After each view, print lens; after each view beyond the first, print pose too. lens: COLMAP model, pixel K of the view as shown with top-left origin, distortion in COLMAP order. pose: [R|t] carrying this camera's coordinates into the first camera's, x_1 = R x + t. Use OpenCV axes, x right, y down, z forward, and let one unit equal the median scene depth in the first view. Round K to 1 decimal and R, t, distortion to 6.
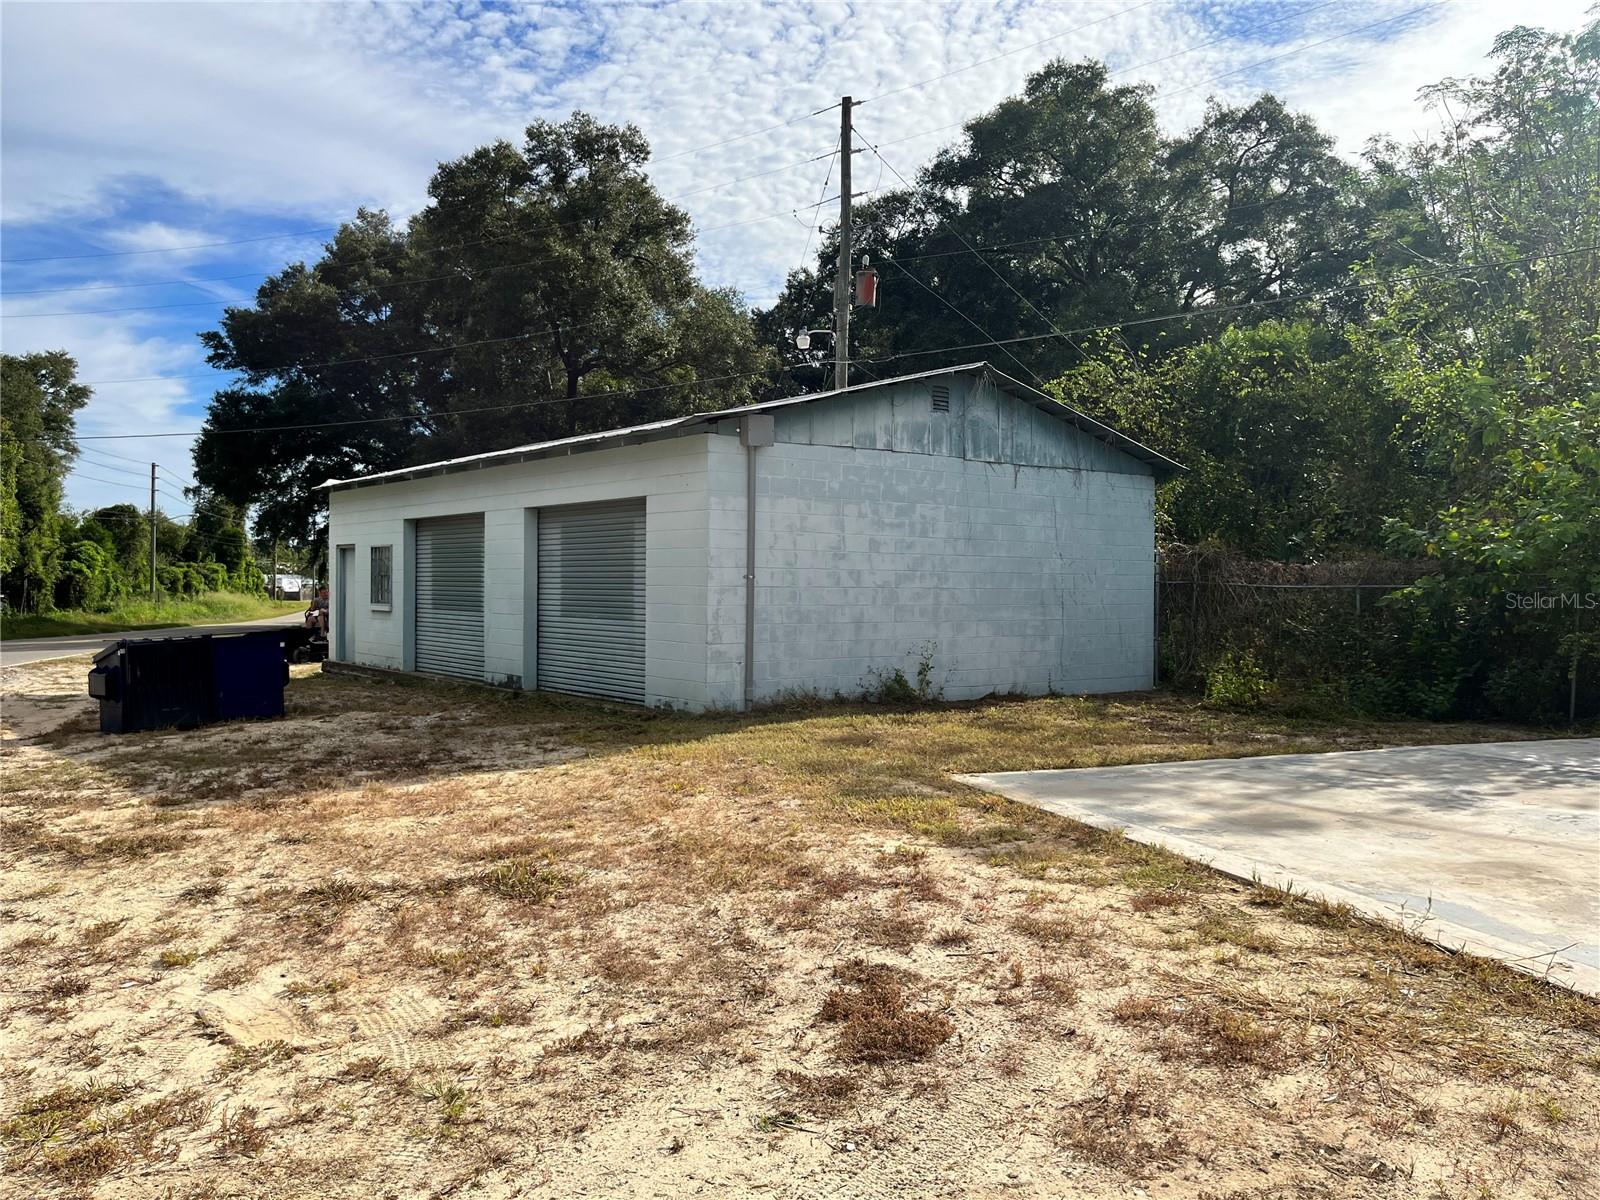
lens RADIAL K [[1205.3, 0, 804.1], [0, 1205.3, 596.2], [0, 0, 1]] dist [0.050902, -0.073367]
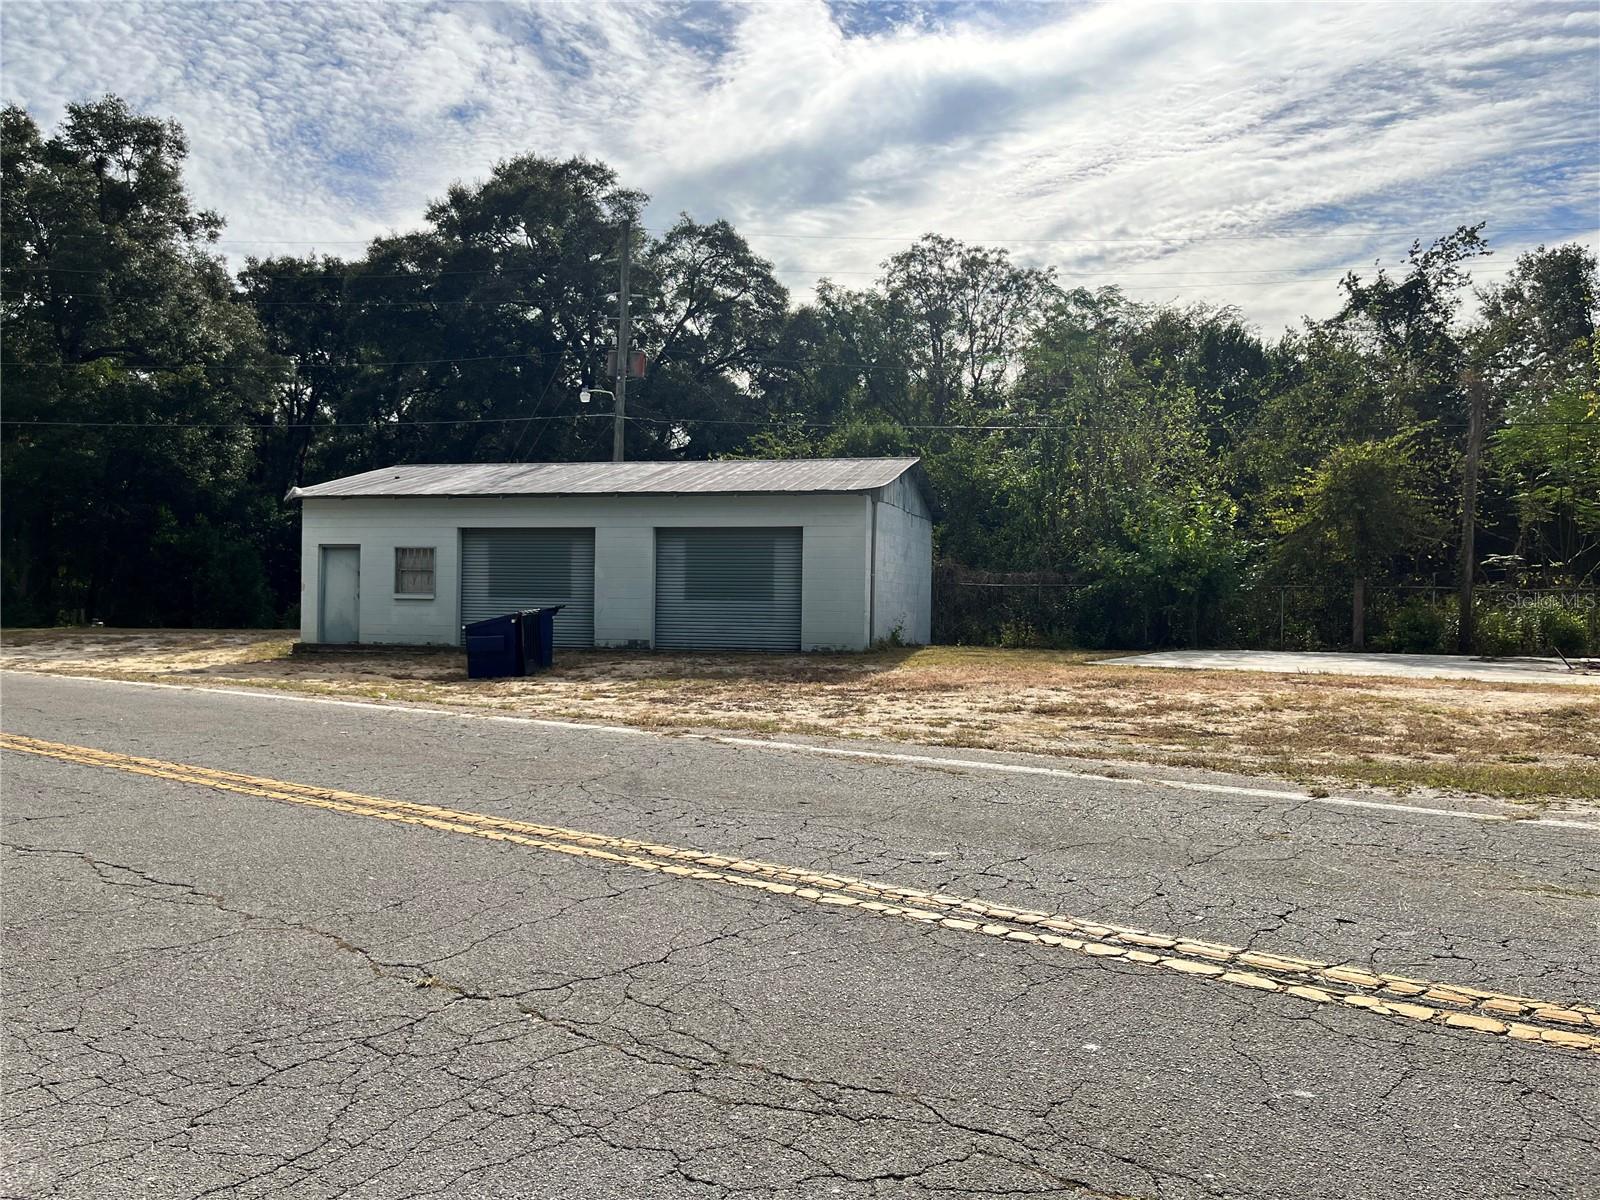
lens RADIAL K [[1205.3, 0, 804.1], [0, 1205.3, 596.2], [0, 0, 1]] dist [0.050902, -0.073367]
pose [[0.793631, 0.002184, 0.608395, -0.777760], [0.001285, 0.999985, -0.005266, 0.015591], [-0.608398, 0.004961, 0.793617, -0.232575]]
